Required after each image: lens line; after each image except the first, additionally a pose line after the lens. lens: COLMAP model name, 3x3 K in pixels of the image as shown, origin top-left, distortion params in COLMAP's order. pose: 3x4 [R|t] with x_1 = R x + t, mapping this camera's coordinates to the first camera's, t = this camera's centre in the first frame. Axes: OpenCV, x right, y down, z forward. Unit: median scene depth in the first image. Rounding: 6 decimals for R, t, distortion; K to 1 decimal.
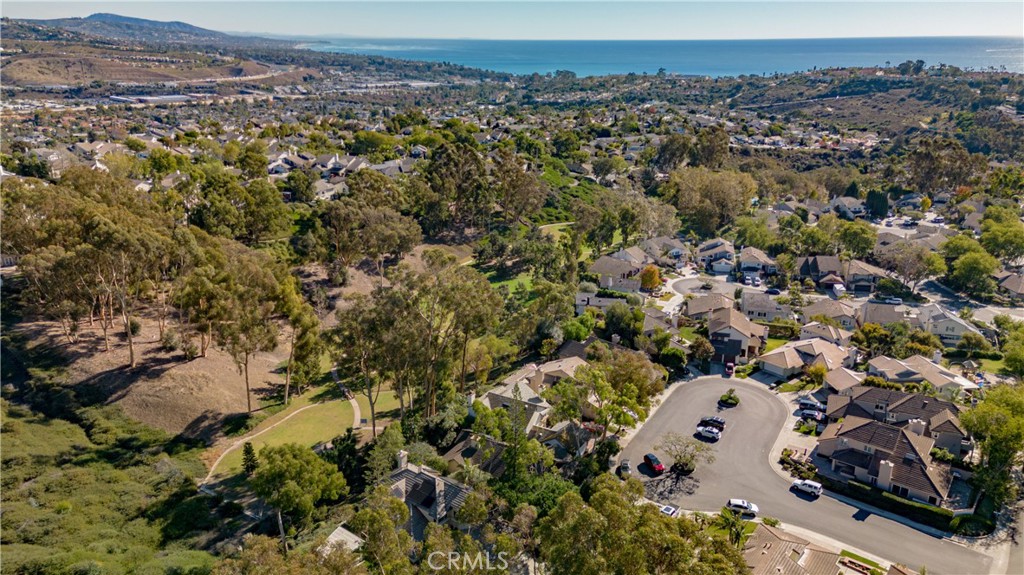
lens RADIAL K [[748.8, 0, 493.0], [0, 748.8, 289.2], [0, 0, 1]] dist [0.089284, -0.004868]
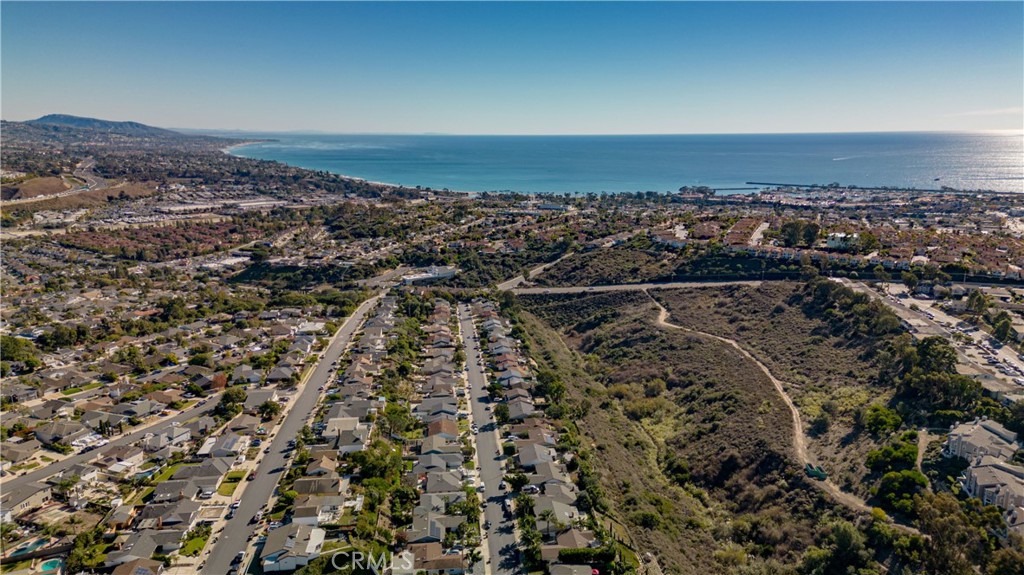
lens RADIAL K [[748.8, 0, 493.0], [0, 748.8, 289.2], [0, 0, 1]] dist [0.089284, -0.004868]
pose [[0.998518, -0.018233, 0.051278, 0.299456], [0.024075, 0.992990, -0.115720, -0.202173], [-0.048809, 0.116783, 0.991957, 0.470923]]
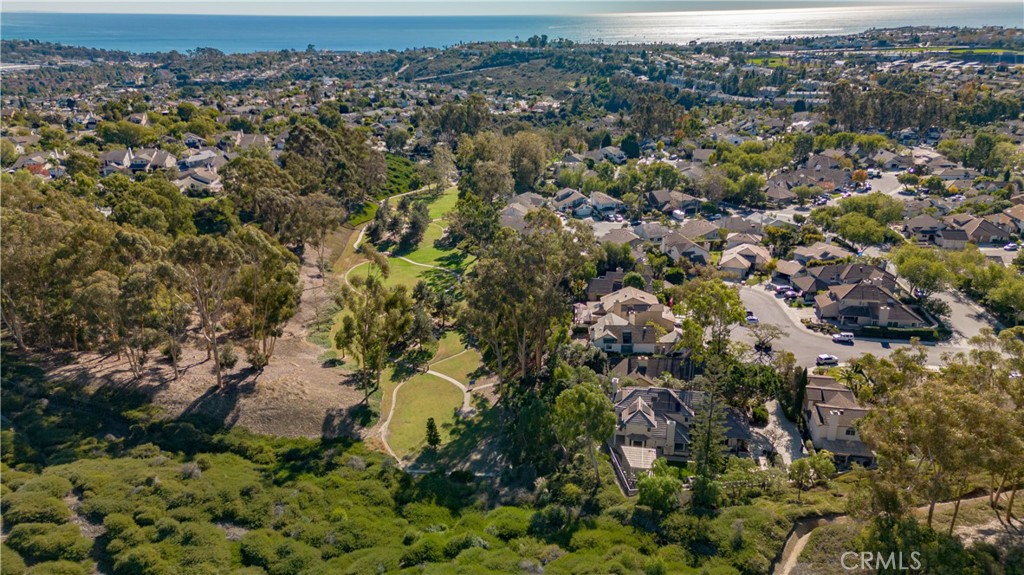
lens RADIAL K [[732.6, 0, 512.0], [0, 732.6, 287.5], [0, 0, 1]] dist [0.102531, -0.045288]
pose [[0.875978, -0.181245, 0.447005, -0.082059], [0.166642, 0.983373, 0.072162, -0.003318], [-0.452652, 0.011277, 0.891616, 0.007412]]
